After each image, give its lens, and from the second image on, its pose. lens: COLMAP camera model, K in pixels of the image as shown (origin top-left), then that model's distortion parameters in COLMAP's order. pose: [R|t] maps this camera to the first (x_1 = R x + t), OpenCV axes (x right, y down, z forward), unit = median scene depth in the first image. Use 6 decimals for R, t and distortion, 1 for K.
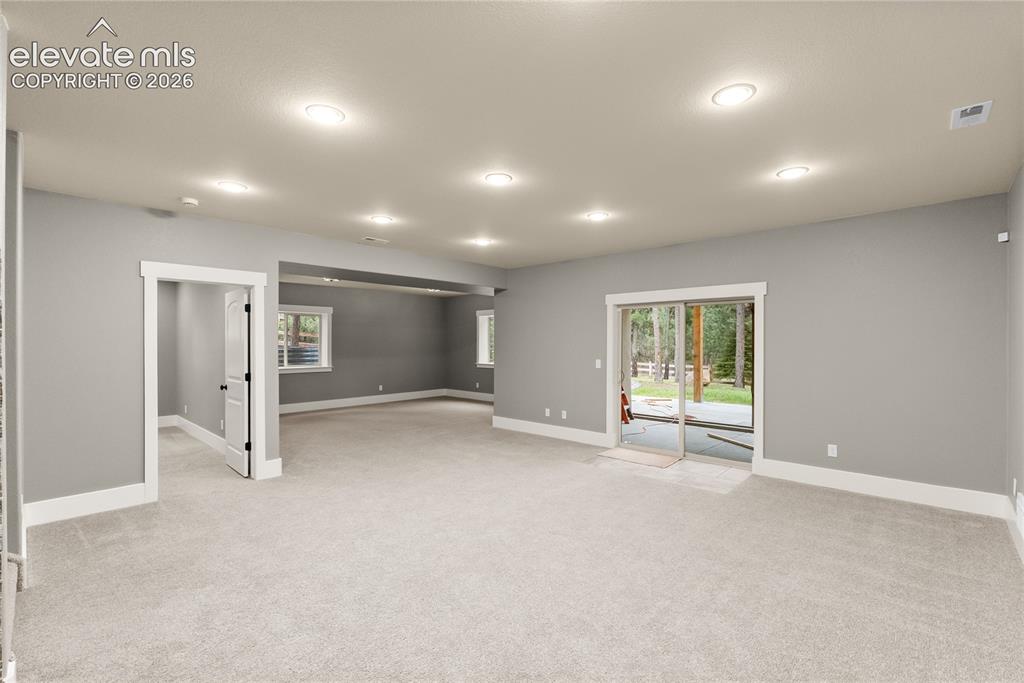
lens RADIAL K [[461.1, 0, 510.3], [0, 461.1, 344.3], [0, 0, 1]] dist [0.000712, -0.000047]
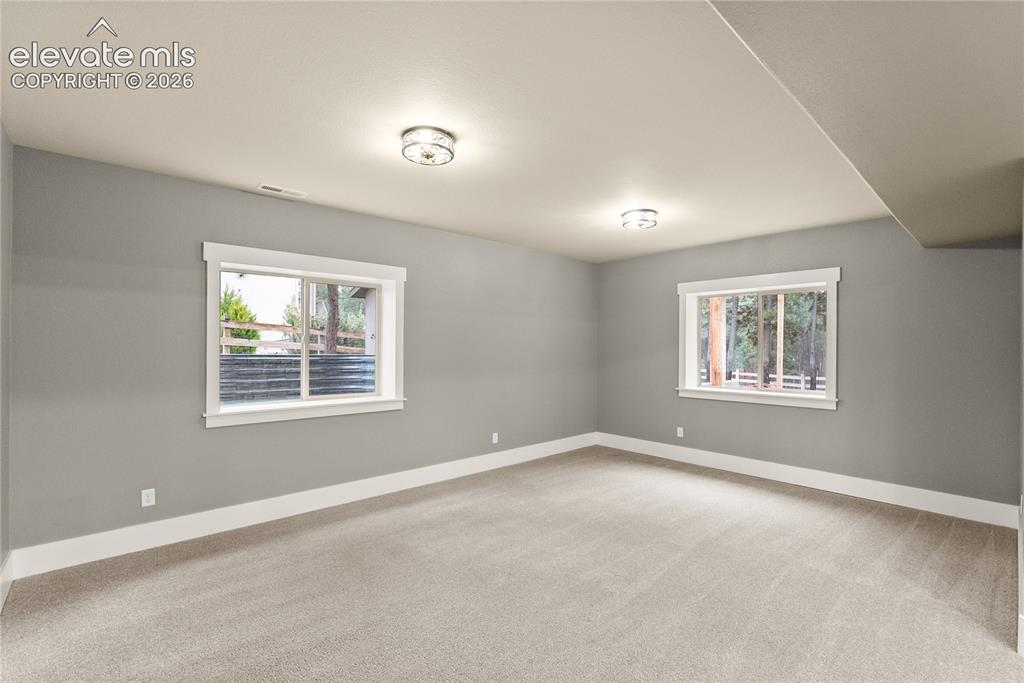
lens RADIAL K [[461.1, 0, 513.6], [0, 461.1, 342.8], [0, 0, 1]] dist [0.000712, -0.000047]
pose [[0.997722, 0.003855, -0.067343, -0.219378], [-0.004790, 0.999894, -0.013722, 0.000139], [0.067283, 0.014013, 0.997636, 0.487988]]
